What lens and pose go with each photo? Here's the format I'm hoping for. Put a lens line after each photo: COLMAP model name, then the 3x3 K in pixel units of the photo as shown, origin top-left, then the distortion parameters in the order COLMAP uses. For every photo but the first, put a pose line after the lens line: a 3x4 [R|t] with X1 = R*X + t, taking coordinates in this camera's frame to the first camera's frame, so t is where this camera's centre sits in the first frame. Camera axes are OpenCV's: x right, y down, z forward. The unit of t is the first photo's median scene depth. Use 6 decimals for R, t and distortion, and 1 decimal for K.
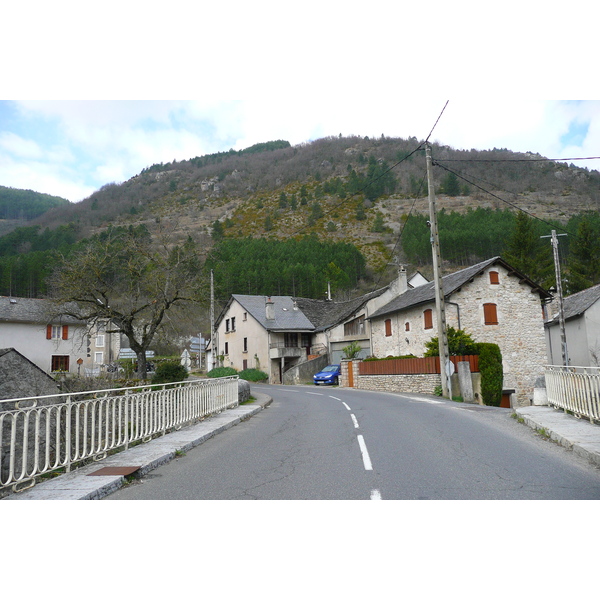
lens RADIAL K [[491.2, 0, 300.0], [0, 491.2, 300.0], [0, 0, 1]] dist [-0.016306, -0.001073]
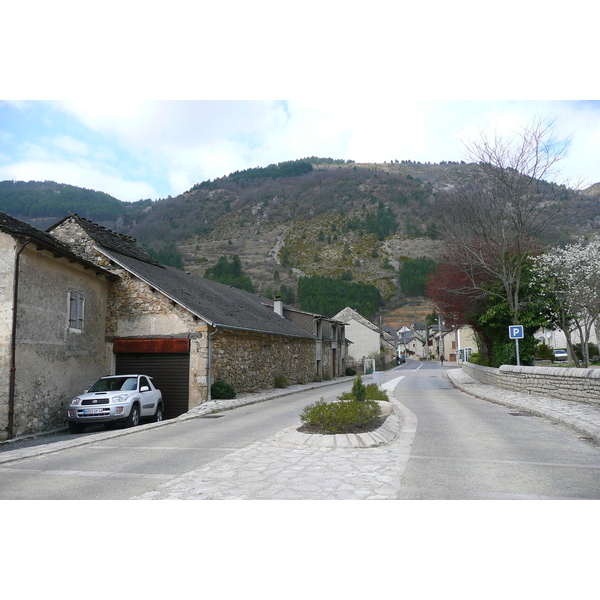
lens RADIAL K [[491.2, 0, 300.0], [0, 491.2, 300.0], [0, 0, 1]] dist [-0.016306, -0.001073]
pose [[0.999692, 0.022163, 0.011156, -0.109237], [-0.022692, 0.998501, 0.049805, -0.078163], [-0.010036, -0.050043, 0.998697, -0.493295]]
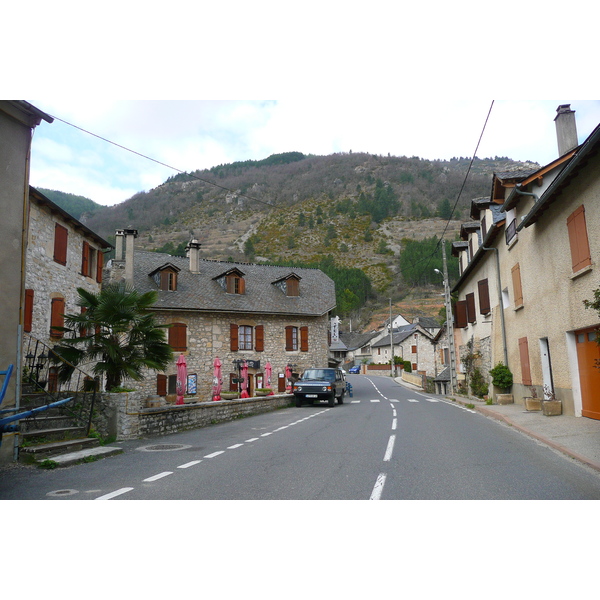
lens RADIAL K [[491.2, 0, 300.0], [0, 491.2, 300.0], [0, 0, 1]] dist [-0.016306, -0.001073]
pose [[0.999826, 0.015084, -0.010959, -0.022529], [-0.014934, 0.999795, 0.013706, -0.026159], [0.011164, -0.013540, 0.999846, -0.168913]]
